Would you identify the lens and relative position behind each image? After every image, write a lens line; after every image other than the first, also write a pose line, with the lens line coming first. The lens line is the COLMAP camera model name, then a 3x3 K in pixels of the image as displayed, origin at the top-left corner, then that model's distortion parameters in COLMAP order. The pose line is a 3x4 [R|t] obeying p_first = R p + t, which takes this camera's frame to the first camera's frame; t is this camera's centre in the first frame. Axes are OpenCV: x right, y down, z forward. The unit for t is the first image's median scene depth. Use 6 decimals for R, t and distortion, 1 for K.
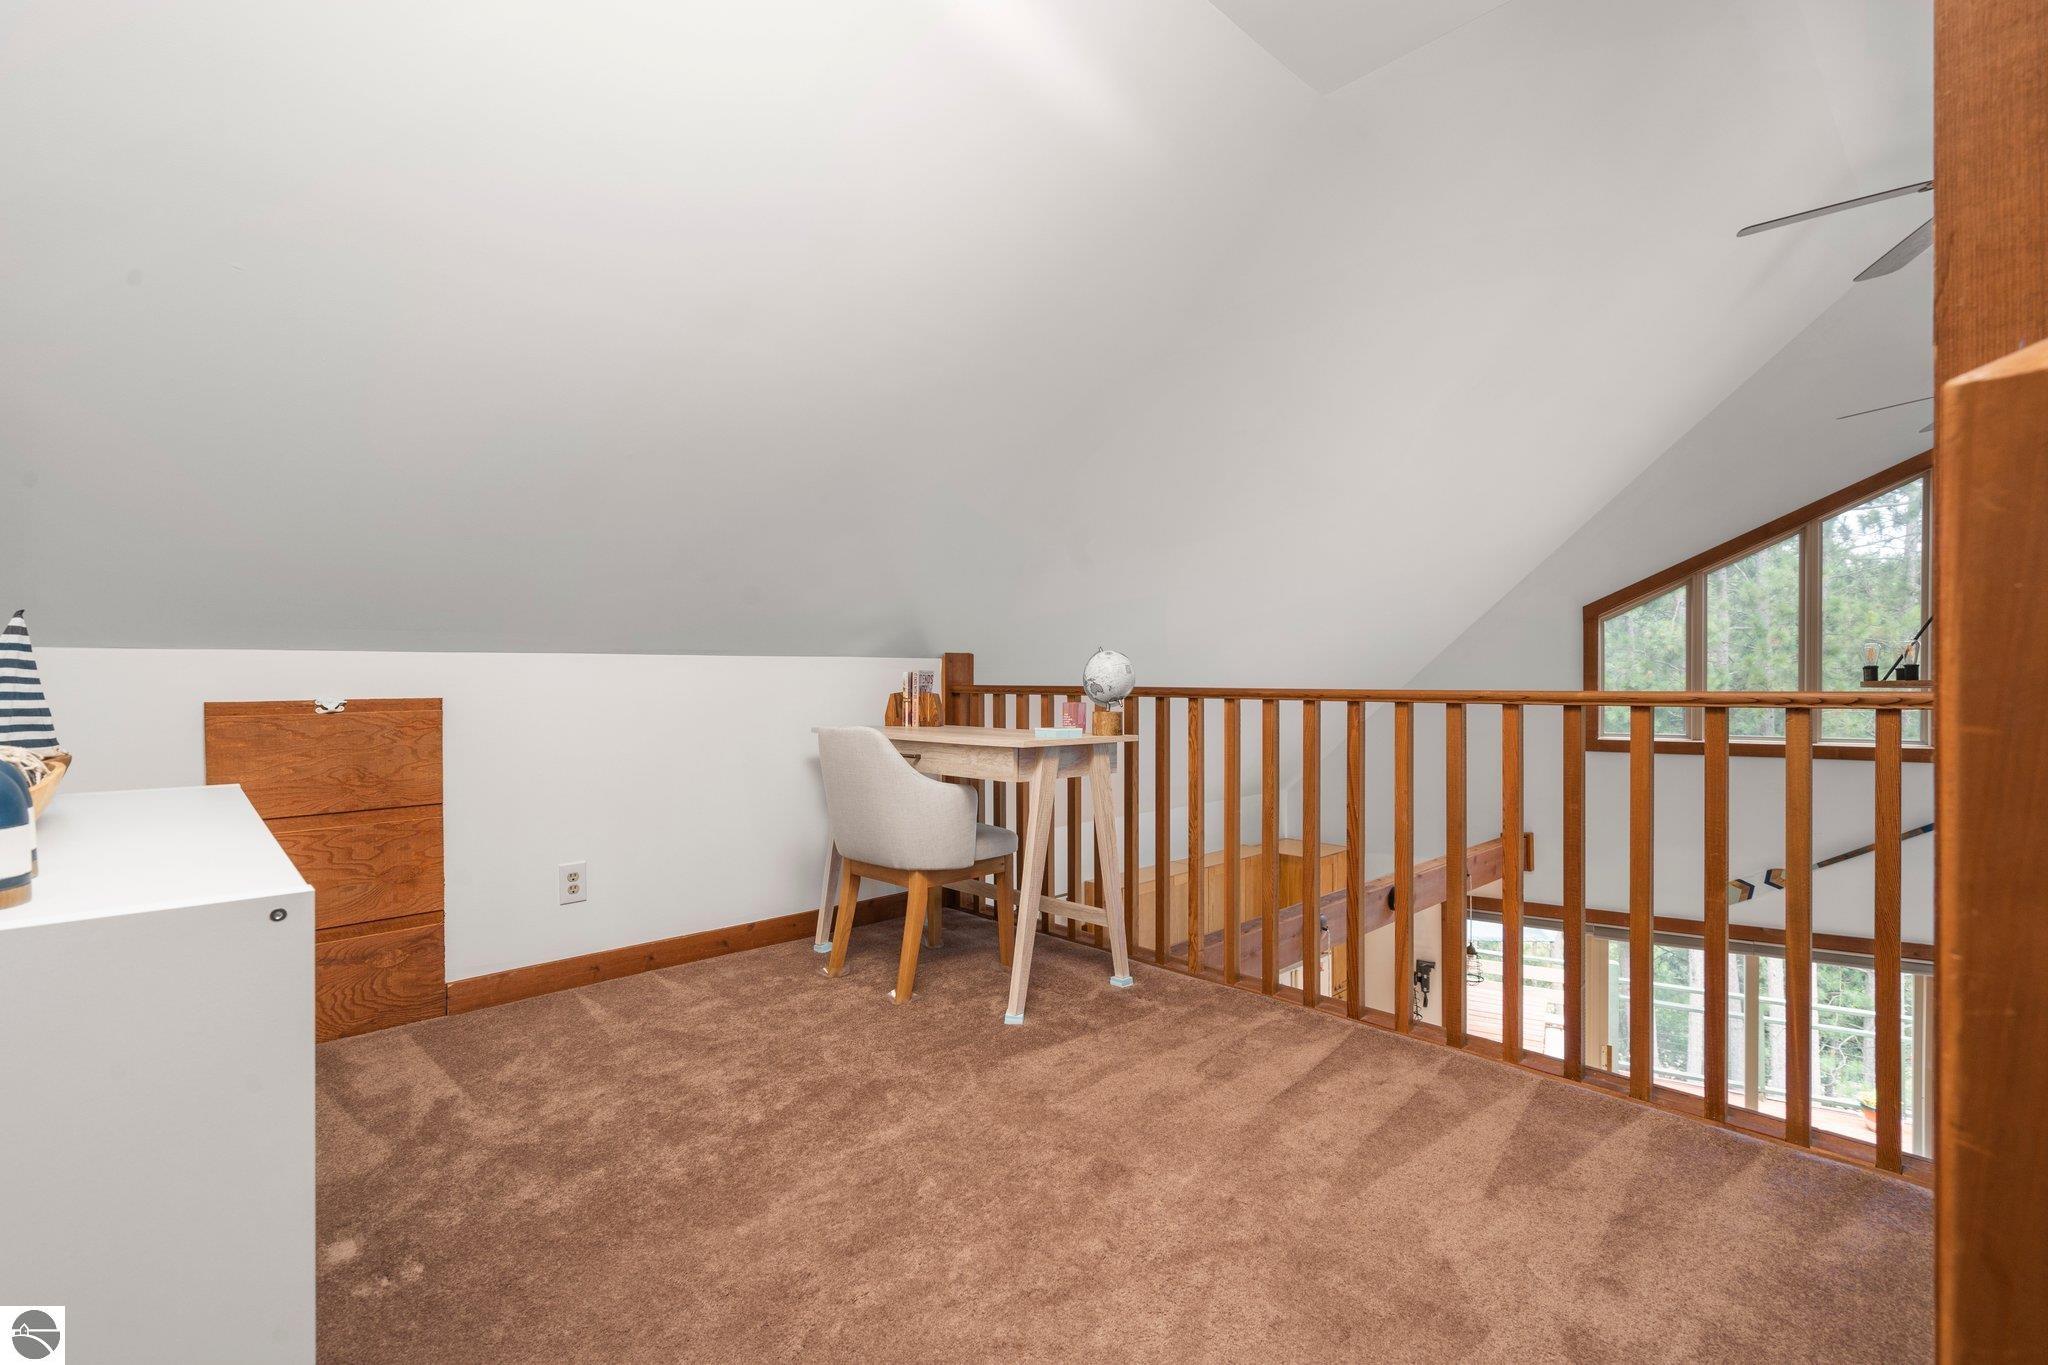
lens RADIAL K [[925.2, 0, 1022.8], [0, 925.2, 679.3], [0, 0, 1]] dist [-0.004834, -0.000056]
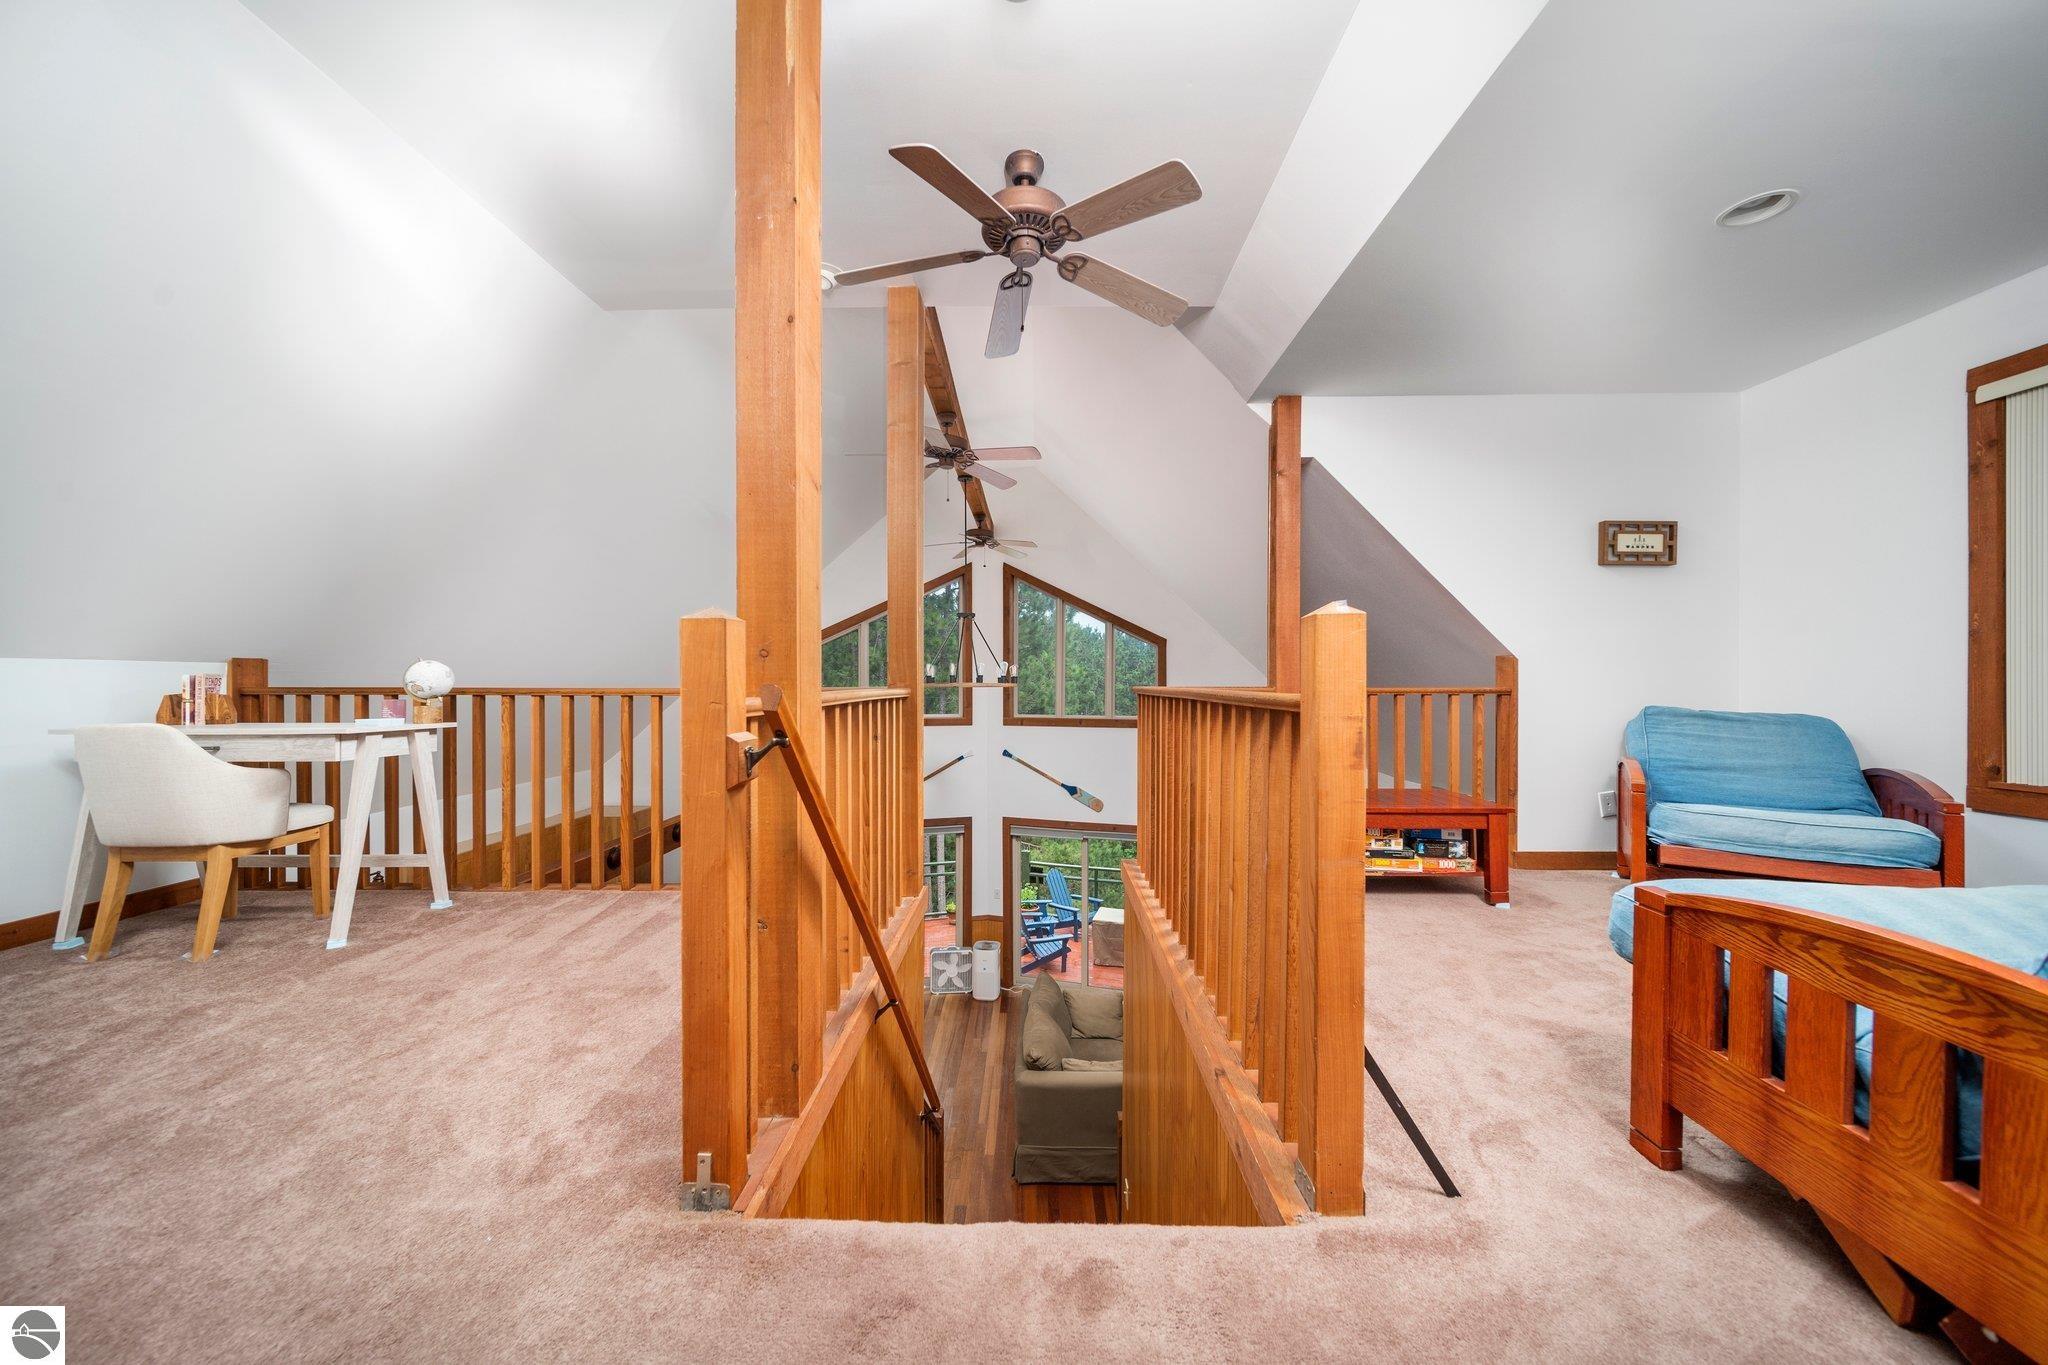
lens RADIAL K [[715.7, 0, 1023.1], [0, 715.7, 681.2], [0, 0, 1]] dist [-0.002737, -0.000805]
pose [[0.696677, 0.002893, 0.717379, -0.050714], [0.000910, 0.999988, -0.004916, 0.005526], [-0.717384, 0.004077, 0.696666, -0.340068]]
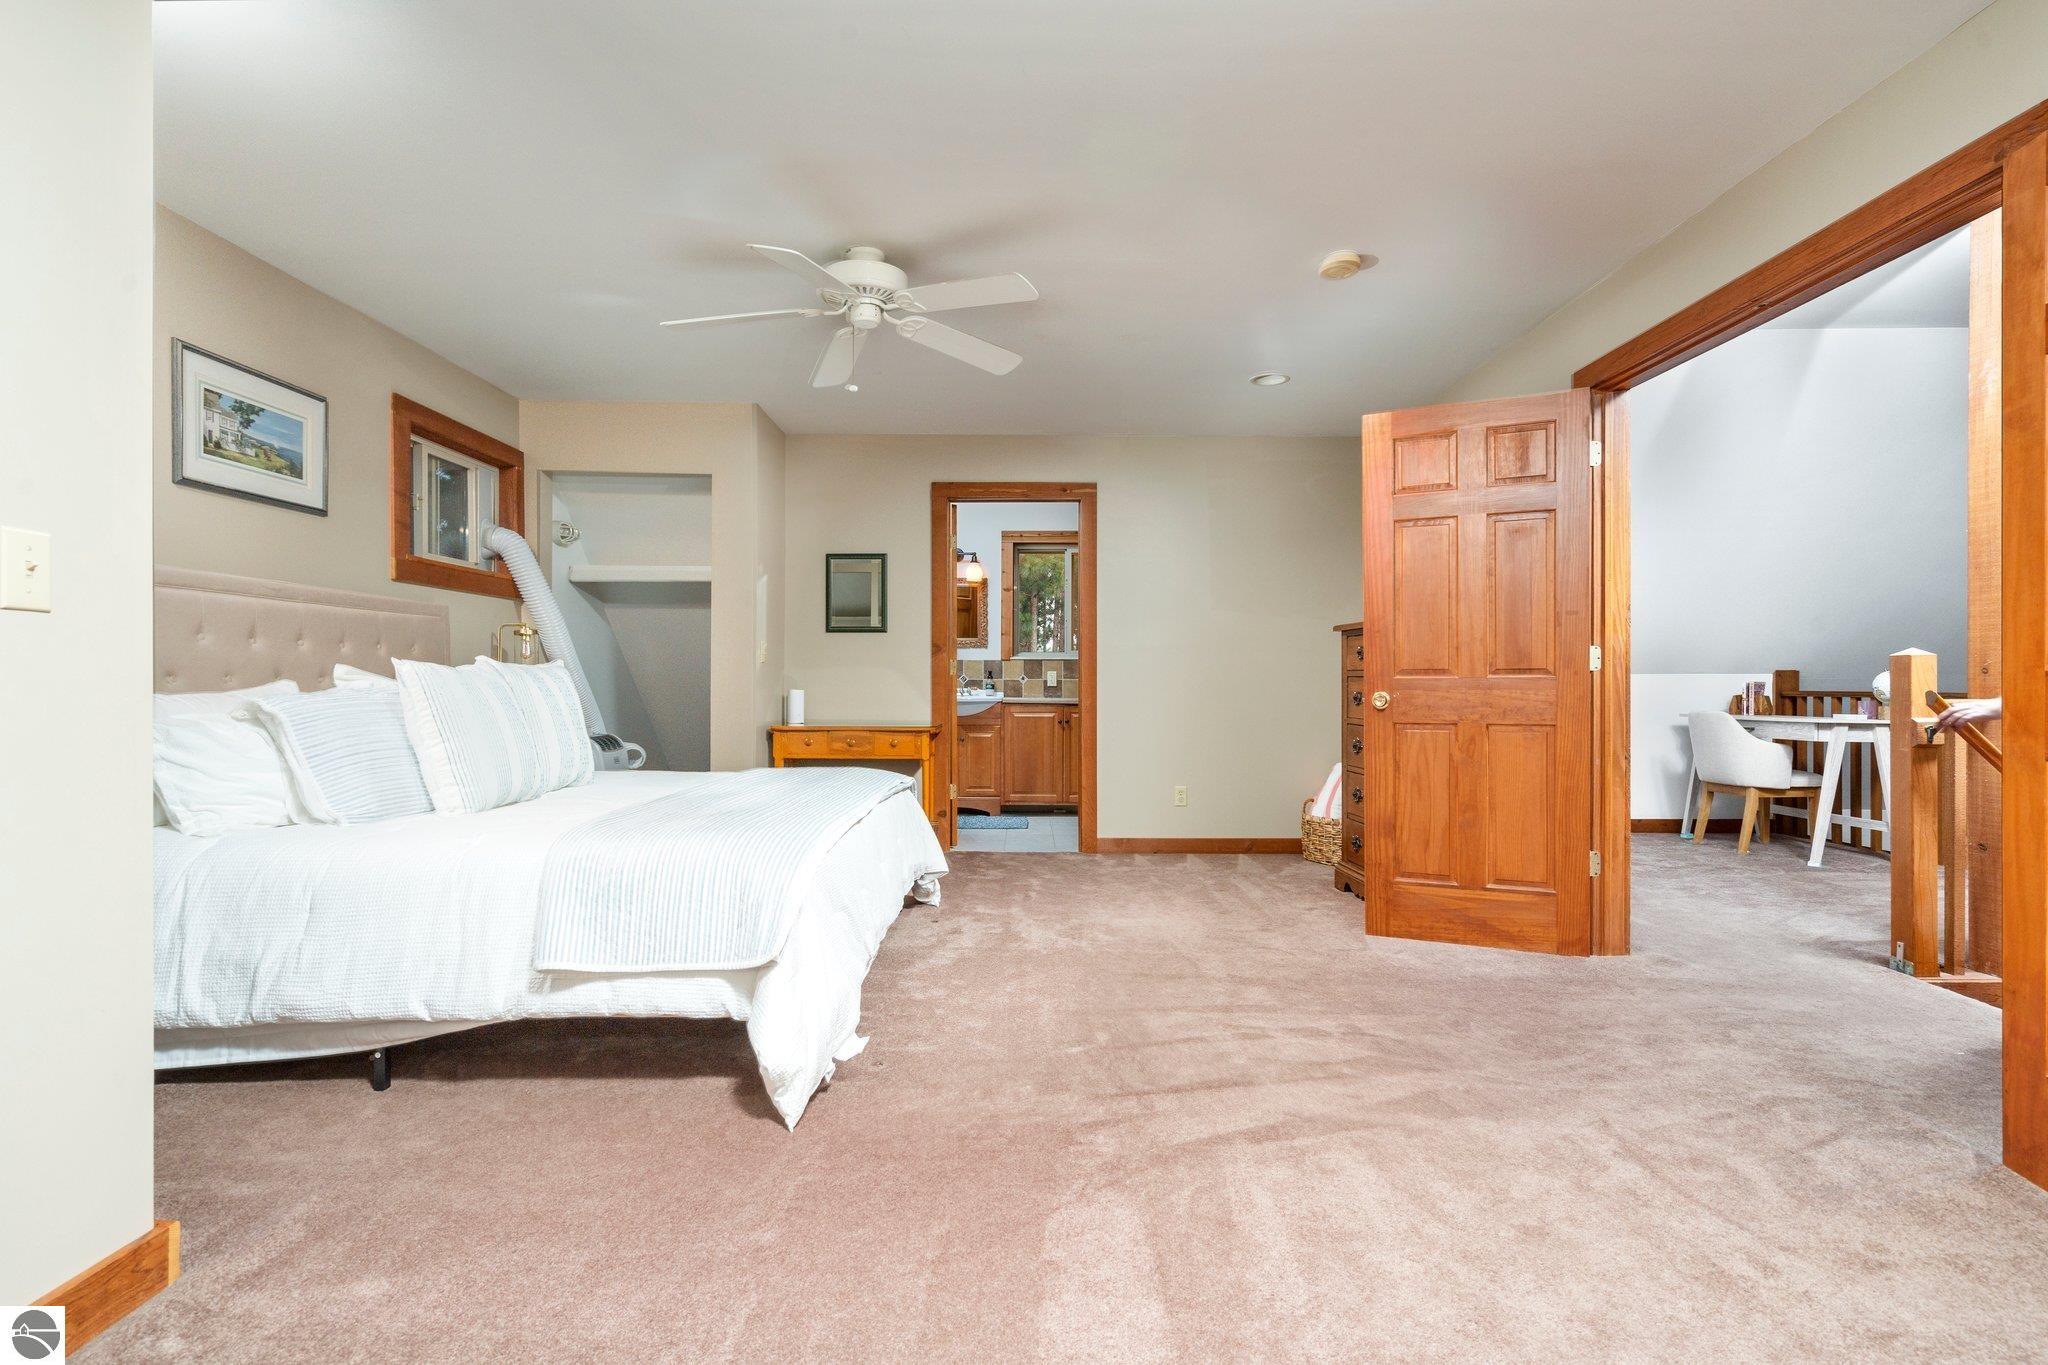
lens RADIAL K [[1010.2, 0, 1026.4], [0, 1010.2, 679.0], [0, 0, 1]] dist [-0.001350, -0.000562]
pose [[0.735794, 0.001986, -0.677202, 0.186045], [-0.007370, 0.999960, -0.005075, 0.005666], [0.677165, 0.008725, 0.735779, -1.476582]]
